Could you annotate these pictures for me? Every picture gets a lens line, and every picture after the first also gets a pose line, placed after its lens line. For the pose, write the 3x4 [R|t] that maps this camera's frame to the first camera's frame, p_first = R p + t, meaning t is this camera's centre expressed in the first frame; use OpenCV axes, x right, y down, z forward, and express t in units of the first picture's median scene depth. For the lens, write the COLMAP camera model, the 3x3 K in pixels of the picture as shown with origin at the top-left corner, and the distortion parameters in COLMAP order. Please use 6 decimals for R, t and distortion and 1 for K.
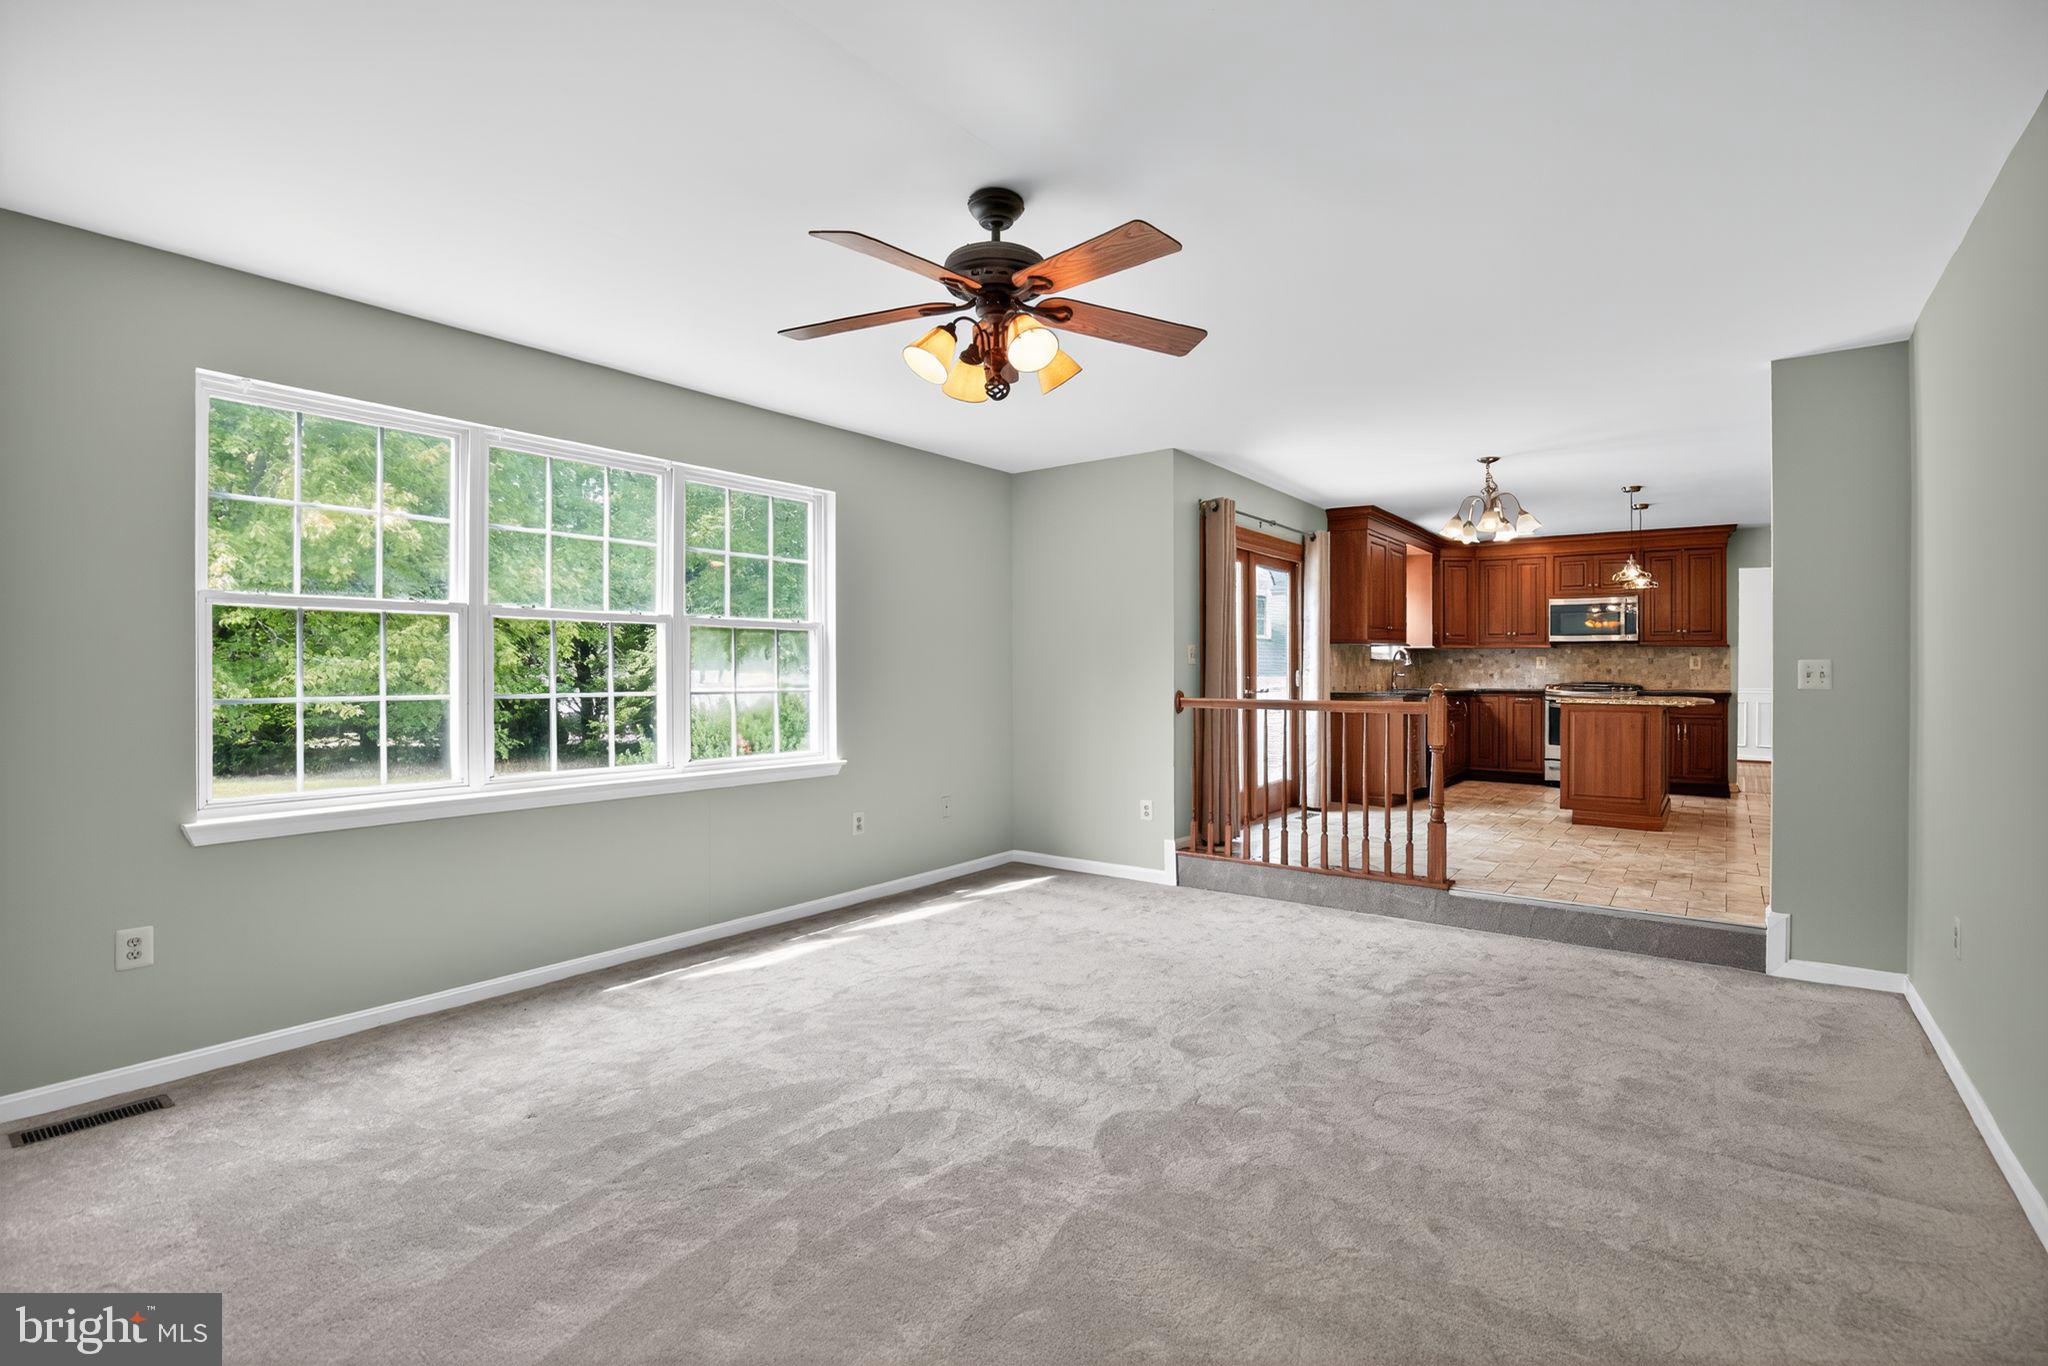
lens RADIAL K [[935.2, 0, 1019.9], [0, 935.2, 673.1], [0, 0, 1]] dist [-0.003141, -0.000244]
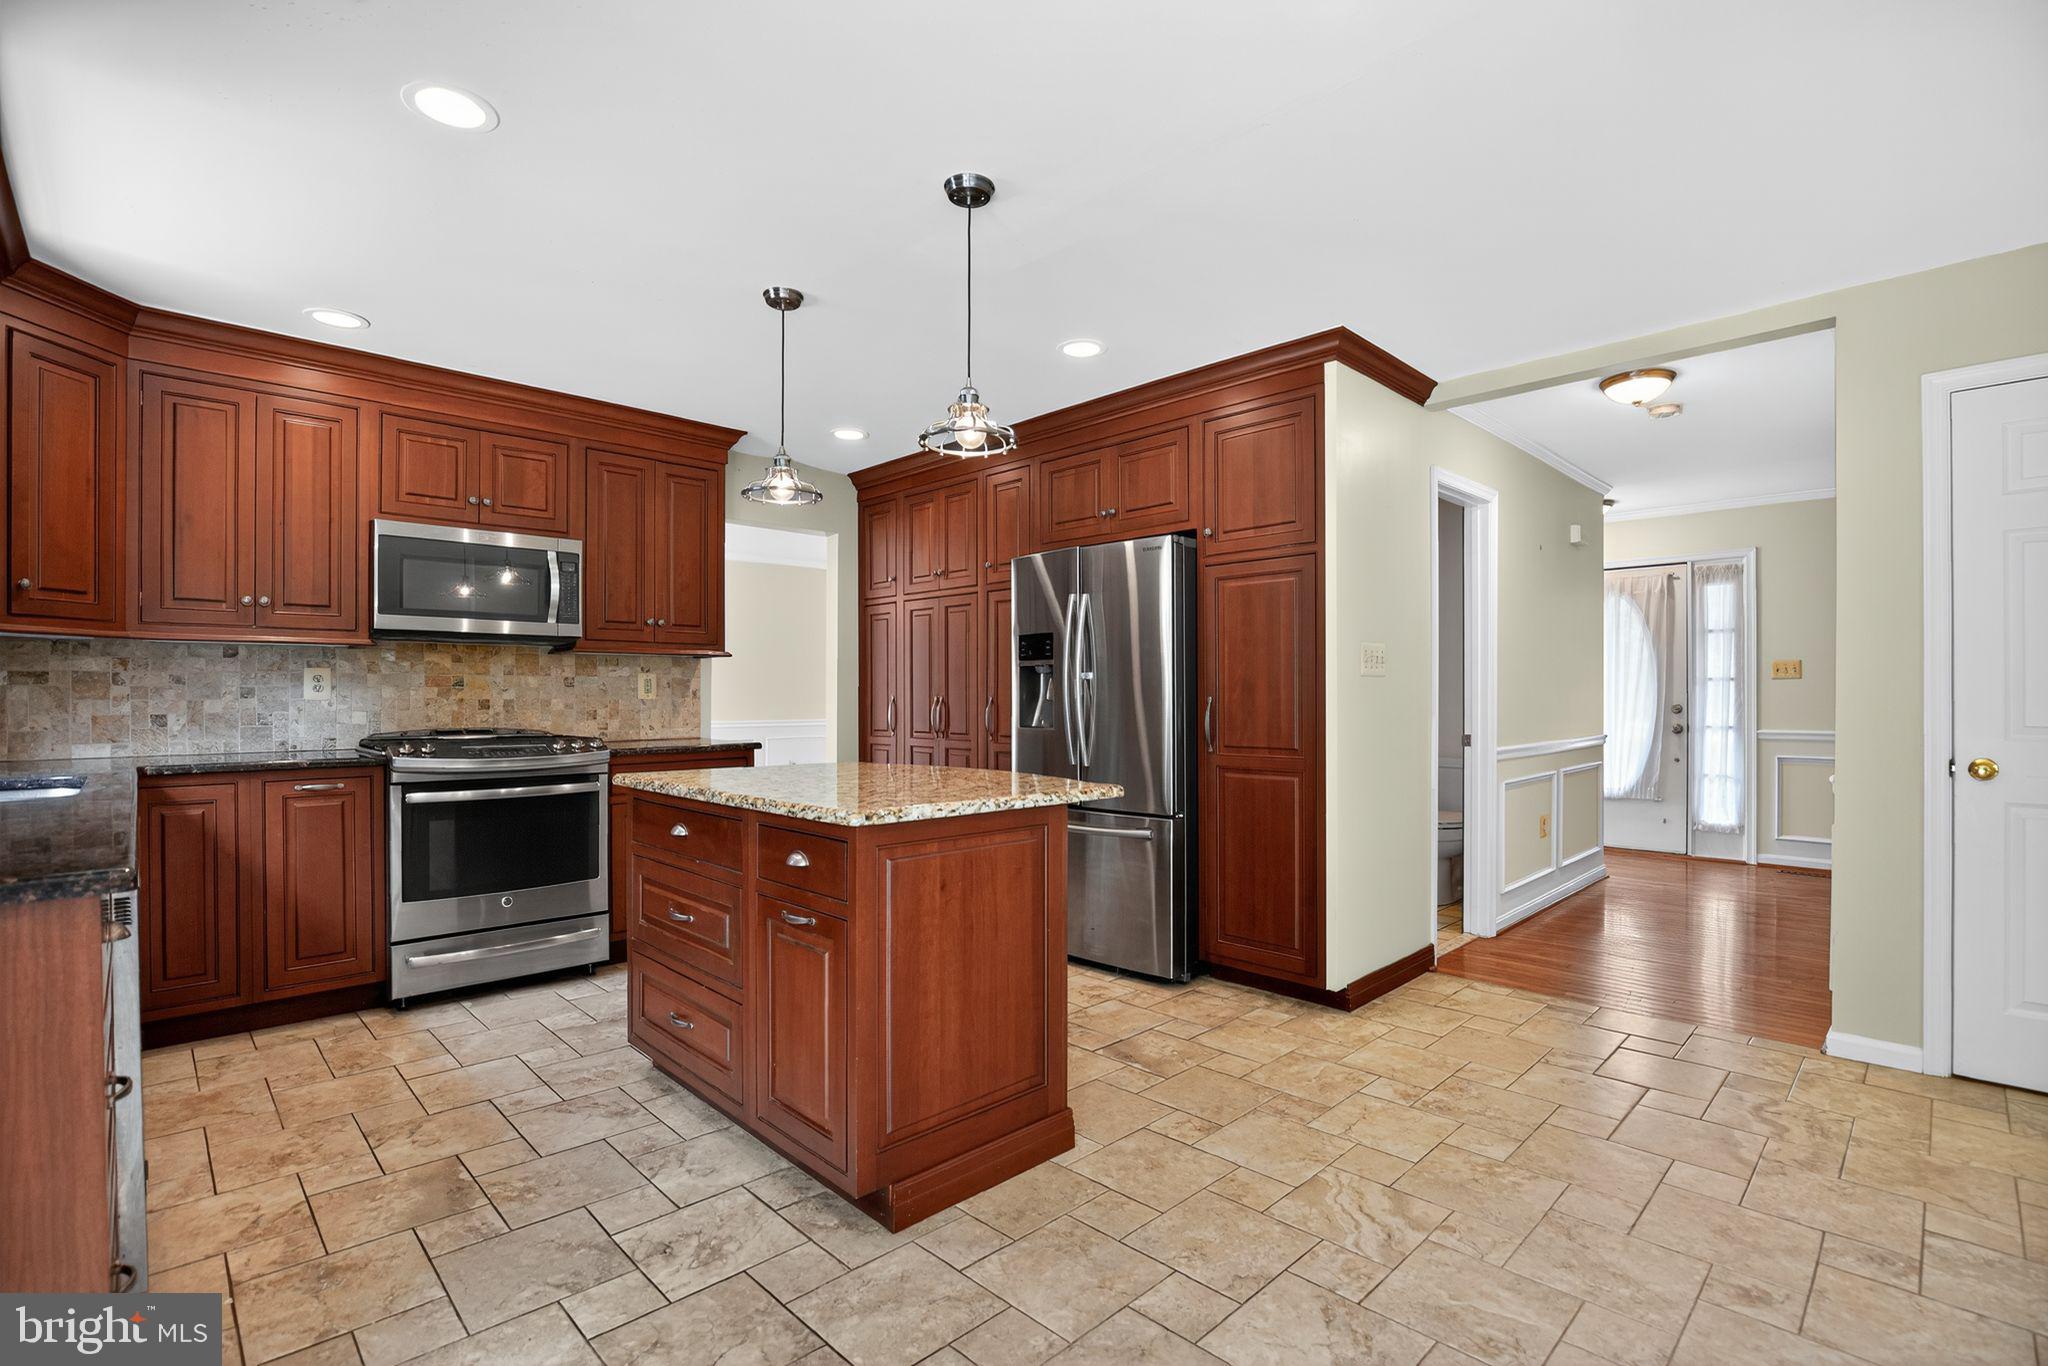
lens RADIAL K [[935.2, 0, 1018.6], [0, 935.2, 690.0], [0, 0, 1]] dist [-0.003141, -0.000244]
pose [[0.156823, 0.000667, 0.987627, 0.228713], [0.006887, 0.999975, -0.001769, -0.006260], [-0.987603, 0.007079, 0.156814, 0.678737]]
